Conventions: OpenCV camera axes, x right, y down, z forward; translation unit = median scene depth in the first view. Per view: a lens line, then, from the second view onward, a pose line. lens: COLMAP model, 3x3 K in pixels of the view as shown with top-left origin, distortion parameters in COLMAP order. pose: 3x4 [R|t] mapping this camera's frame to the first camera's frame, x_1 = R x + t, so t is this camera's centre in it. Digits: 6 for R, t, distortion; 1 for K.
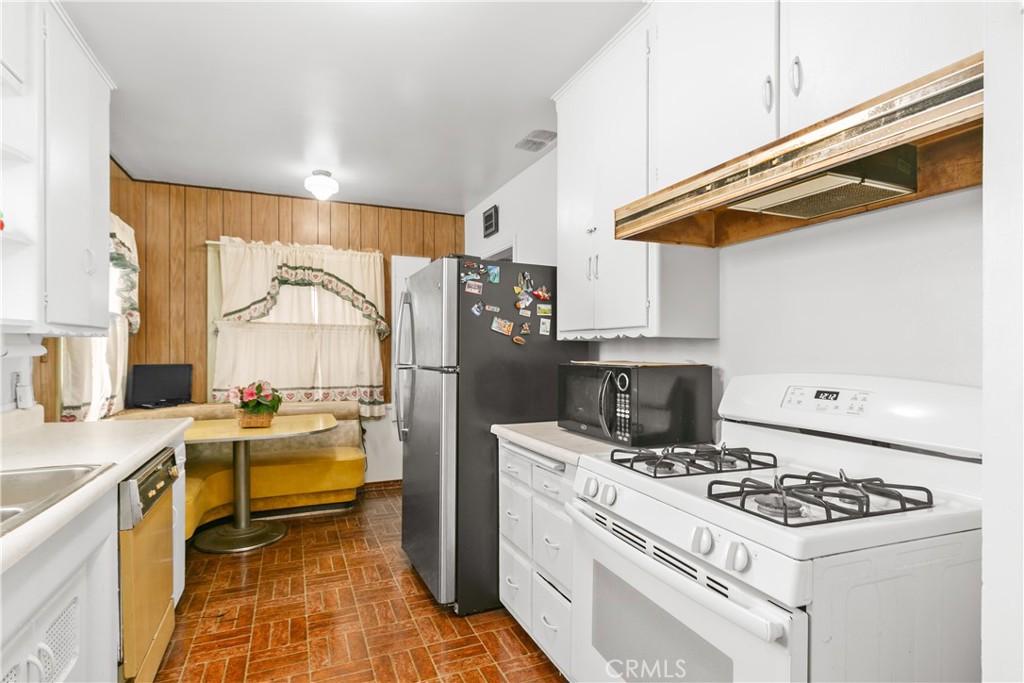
lens RADIAL K [[520.2, 0, 518.4], [0, 520.2, 353.2], [0, 0, 1]] dist [-0.000789, 0.001069]
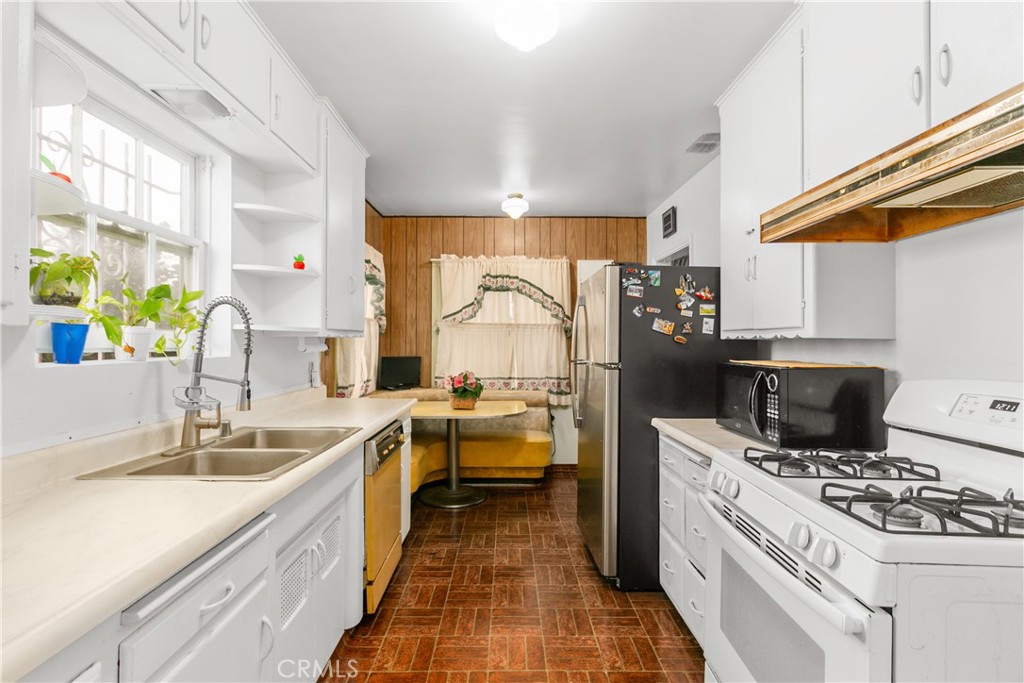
lens RADIAL K [[520.2, 0, 522.5], [0, 520.2, 342.8], [0, 0, 1]] dist [-0.000789, 0.001069]
pose [[0.922818, 0.004233, -0.385212, 0.129818], [-0.005801, 0.999979, -0.002907, -0.015057], [0.385192, 0.004917, 0.922823, -0.108818]]
